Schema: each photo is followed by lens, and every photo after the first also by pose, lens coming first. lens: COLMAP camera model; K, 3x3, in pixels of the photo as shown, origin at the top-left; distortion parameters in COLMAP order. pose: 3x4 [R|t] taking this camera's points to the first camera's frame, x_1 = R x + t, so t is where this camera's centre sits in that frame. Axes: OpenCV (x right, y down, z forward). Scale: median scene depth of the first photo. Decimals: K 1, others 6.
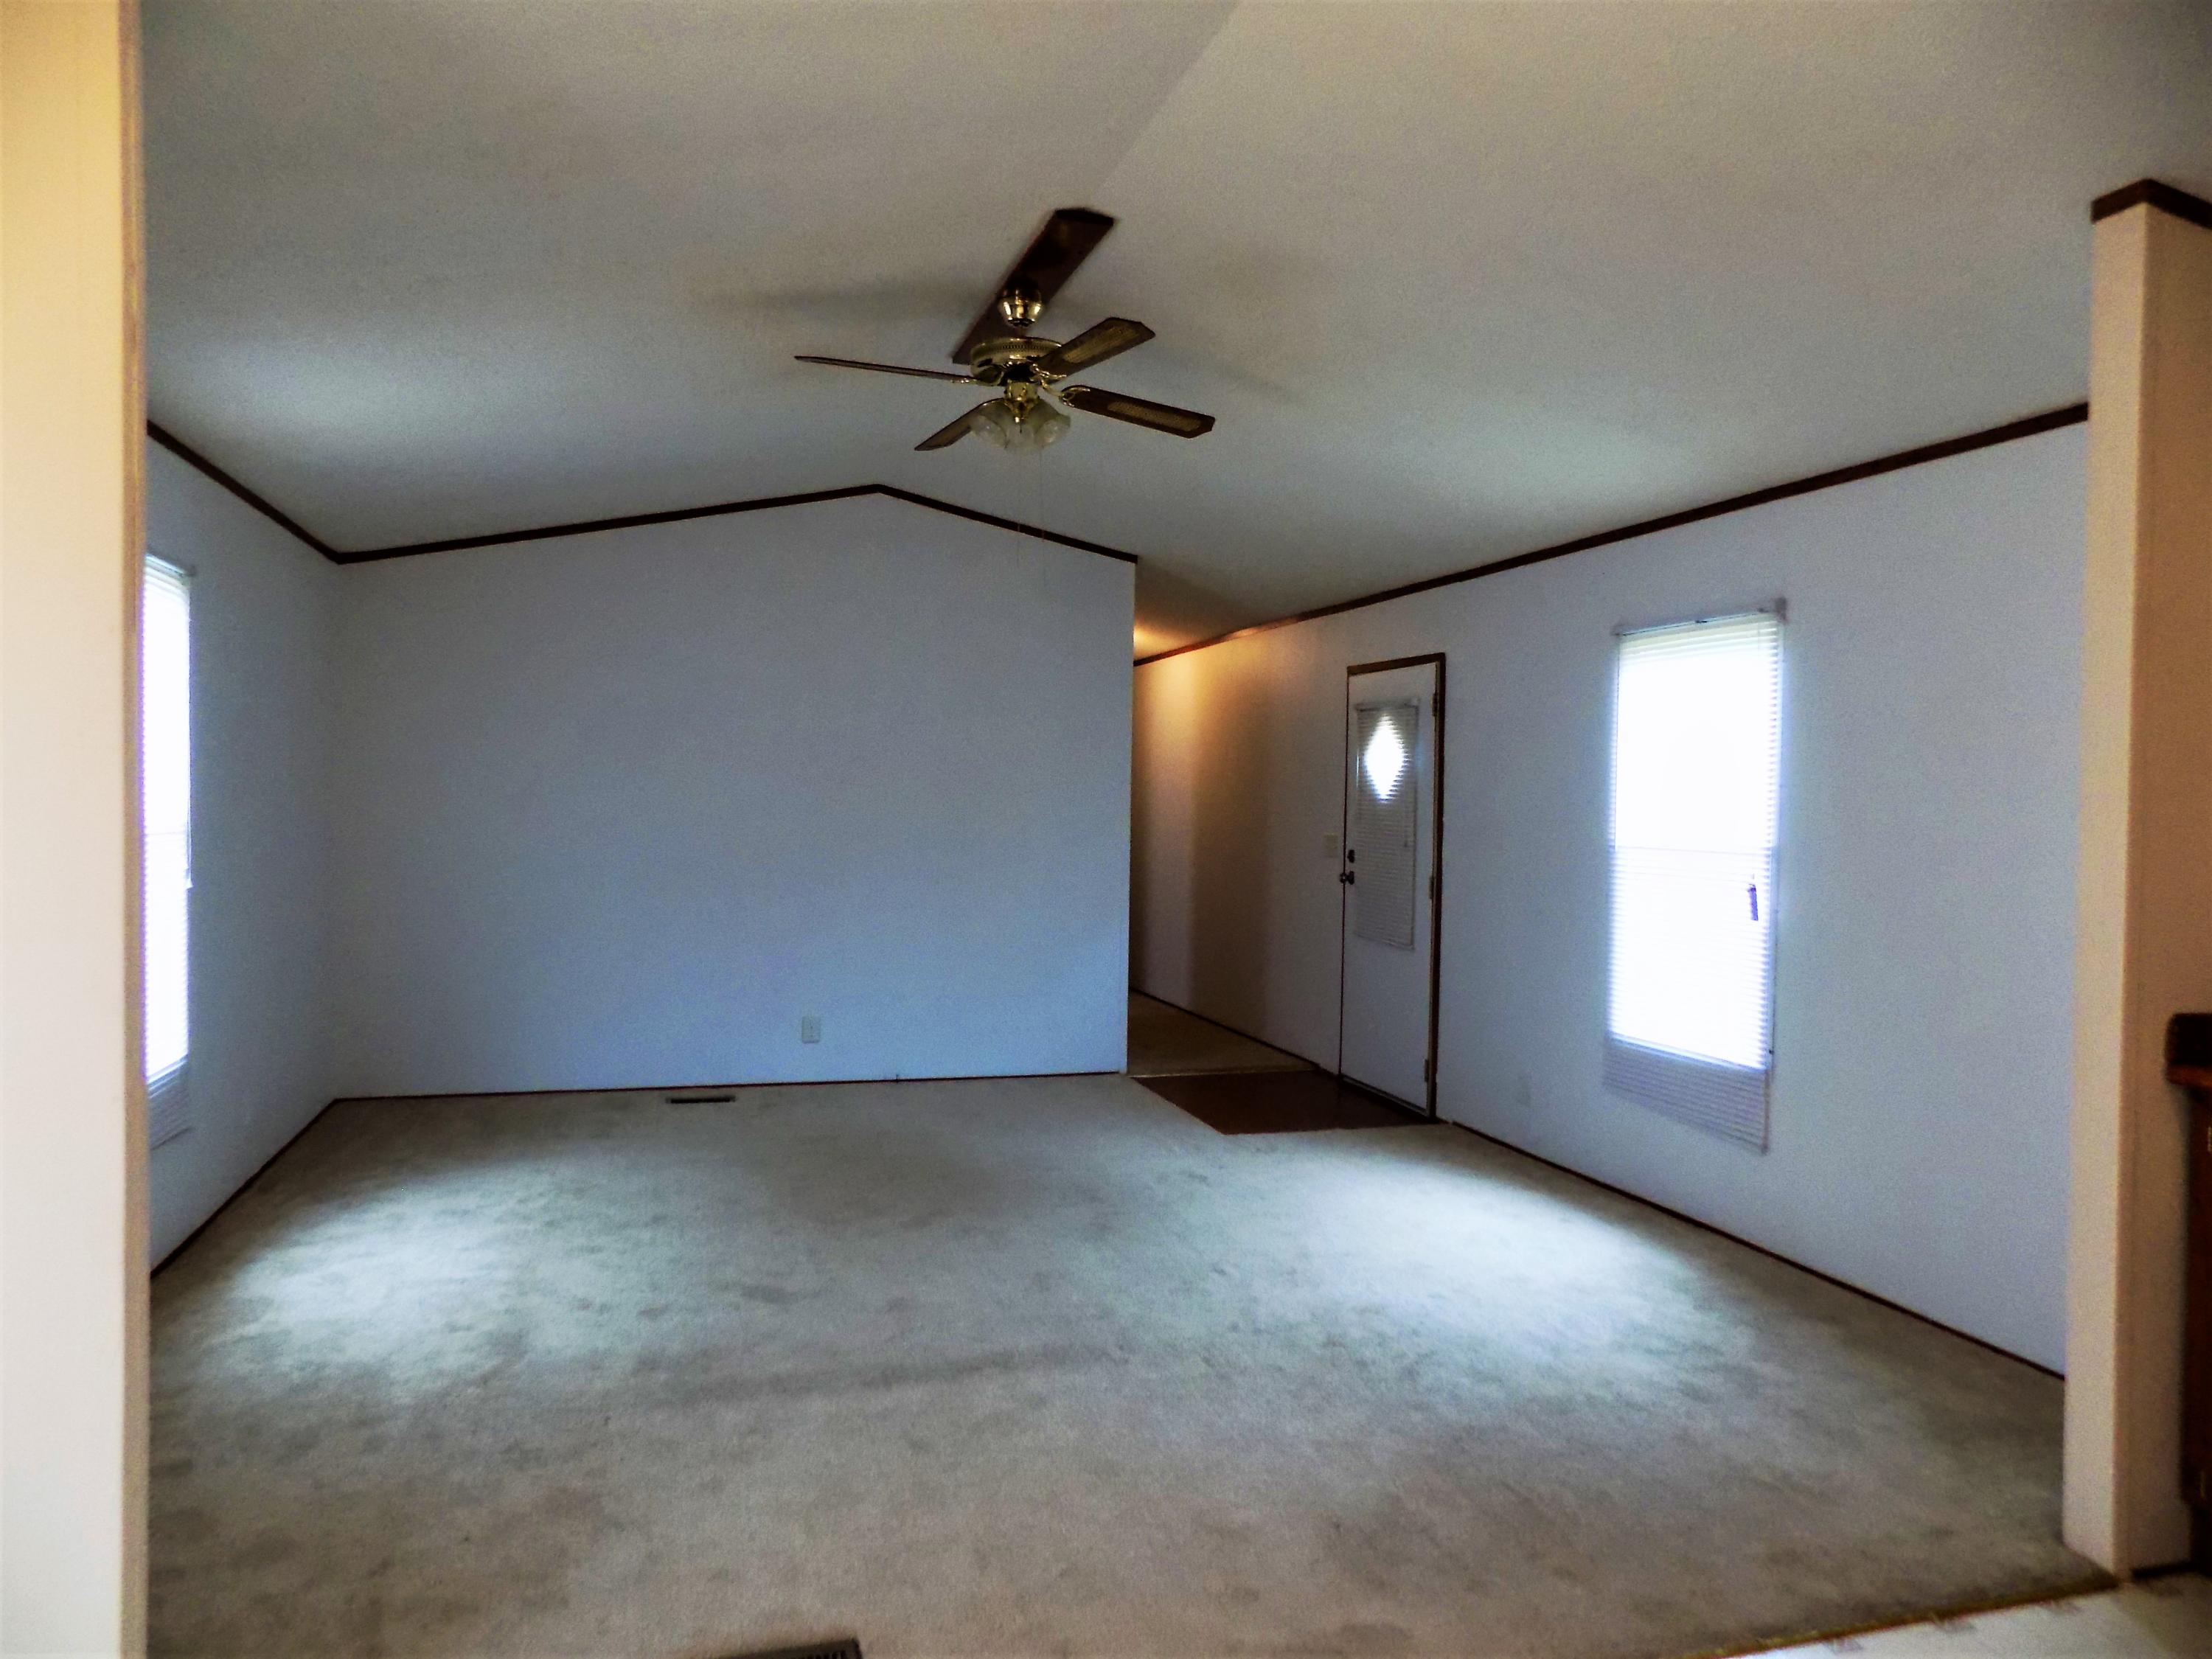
lens RADIAL K [[1489.3, 0, 1123.2], [0, 1489.3, 822.3], [0, 0, 1]] dist [-0.075383, 0.075247]
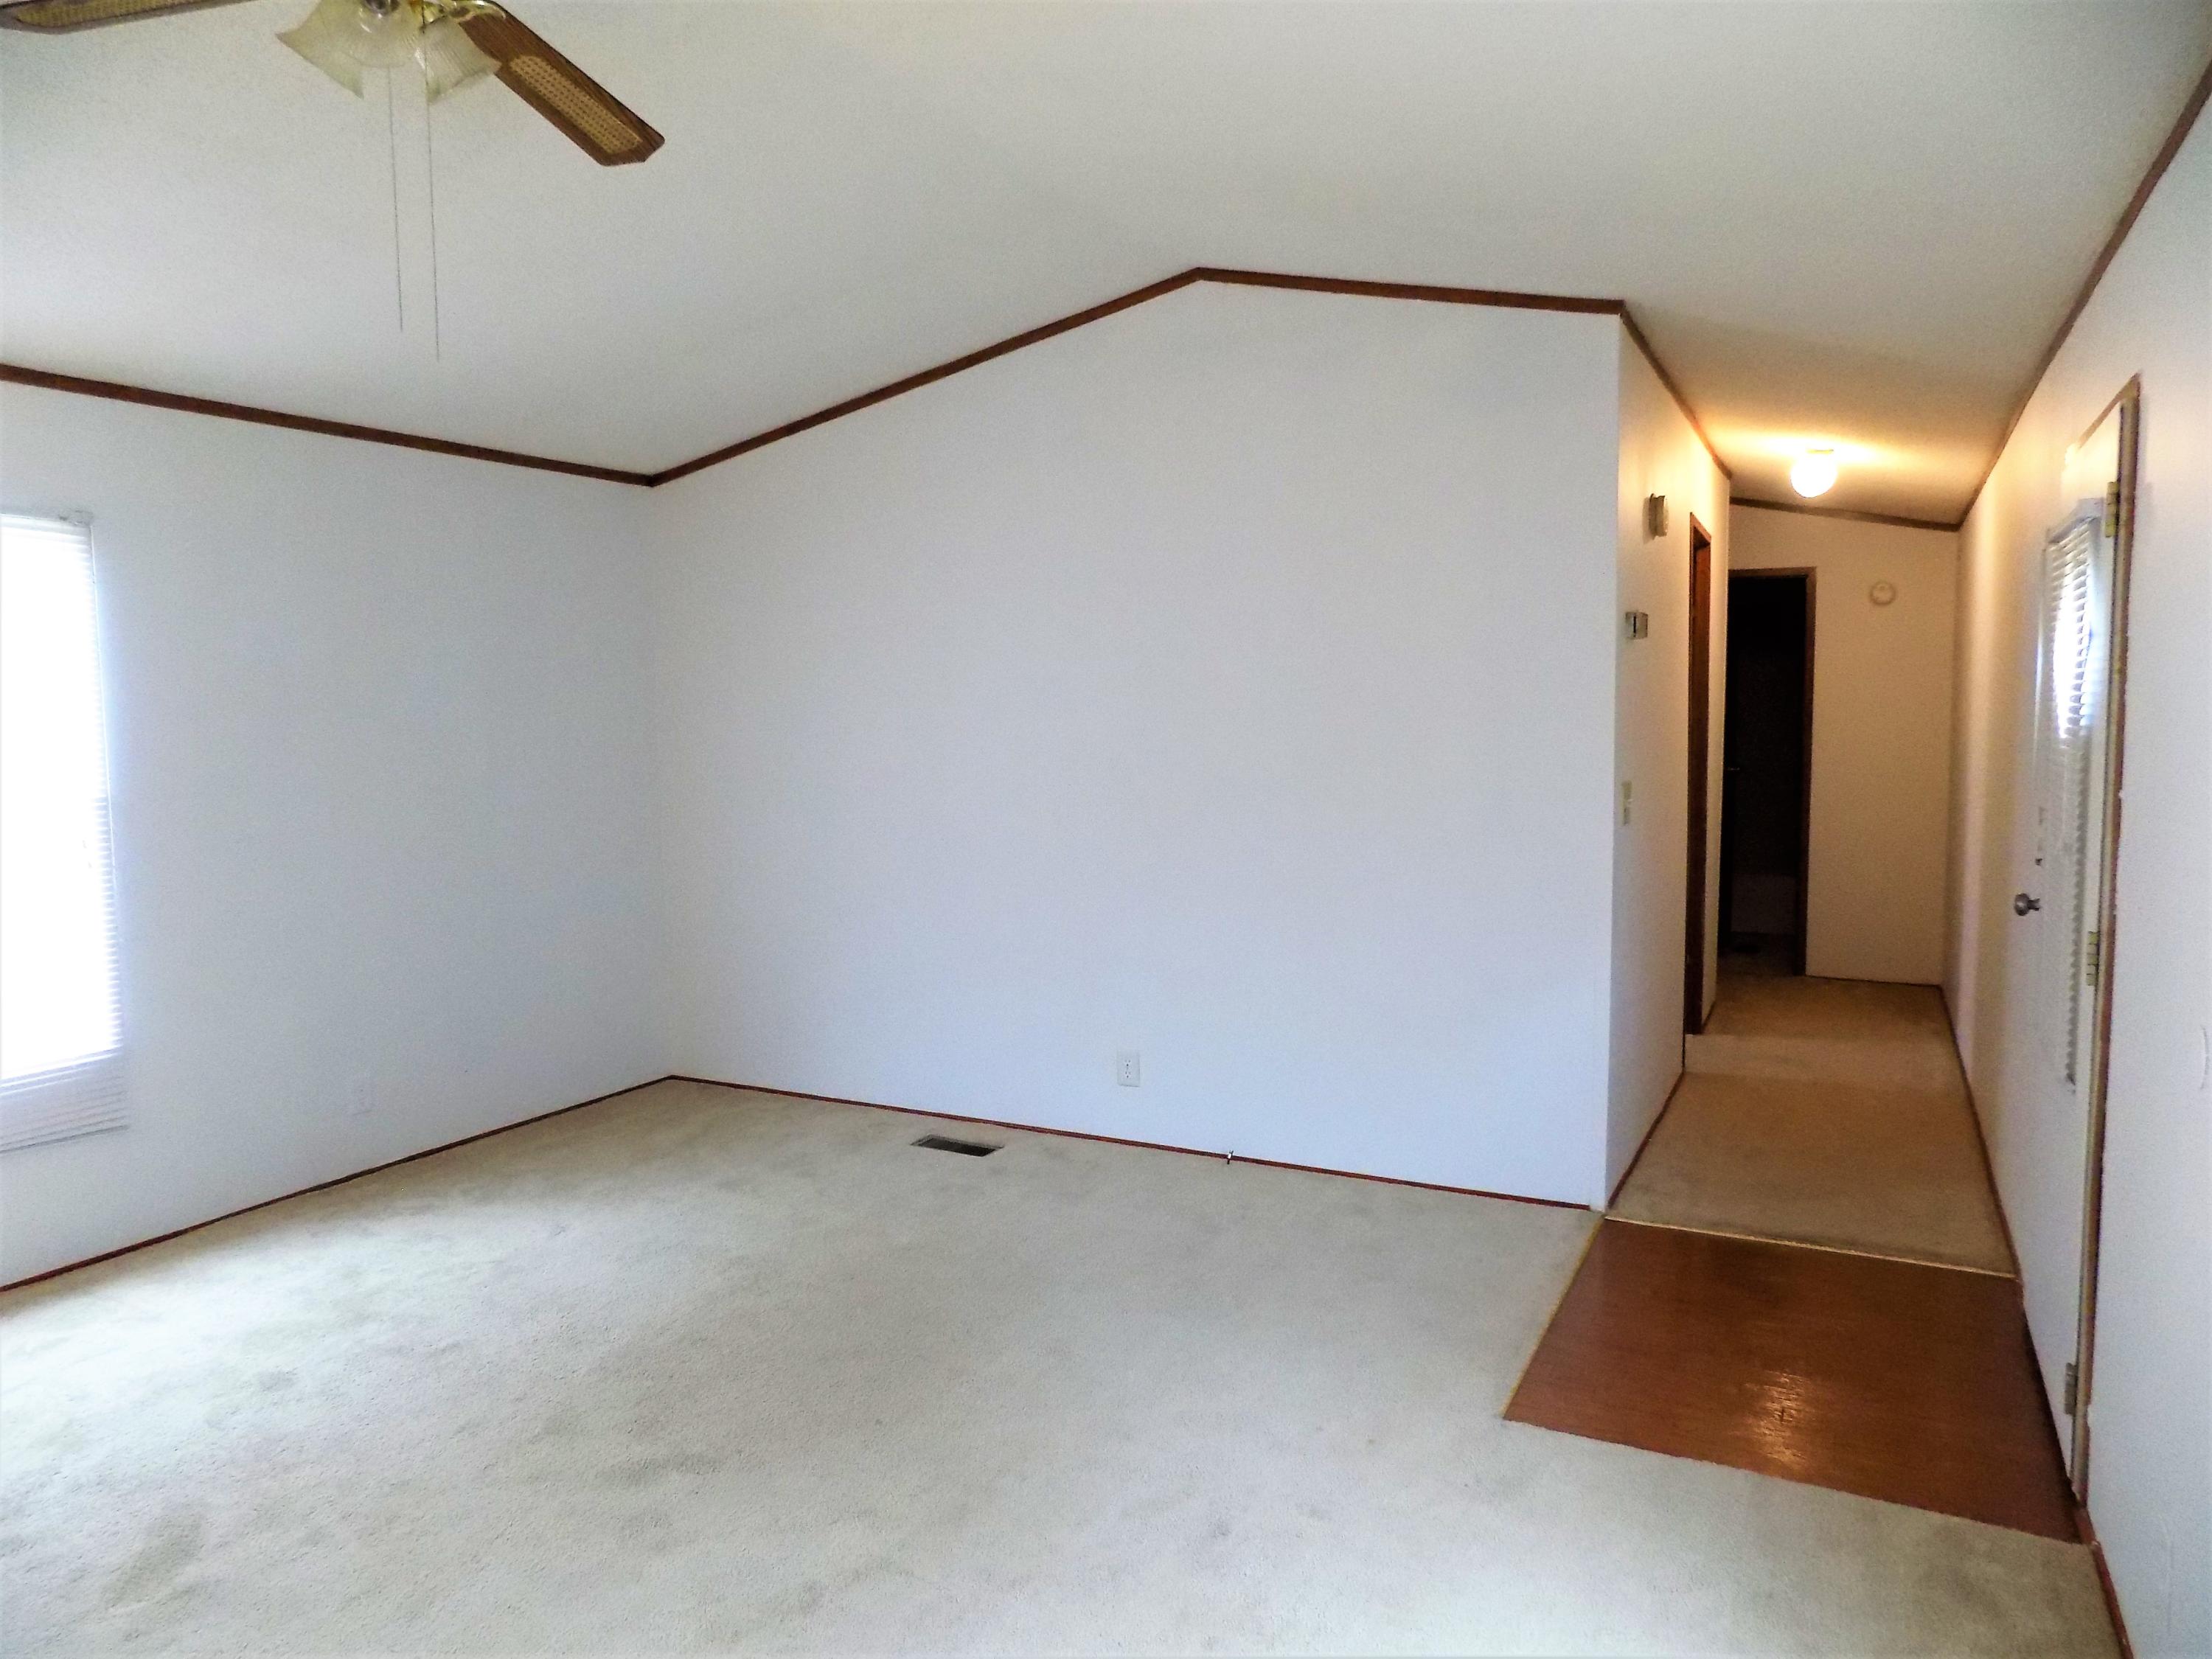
lens RADIAL K [[1489.3, 0, 1123.2], [0, 1489.3, 822.3], [0, 0, 1]] dist [-0.075383, 0.075247]
pose [[0.715474, 0.033123, -0.697854, 0.412574], [0.008039, 0.998419, 0.055630, -0.025700], [0.698593, -0.045412, 0.714076, 0.728316]]
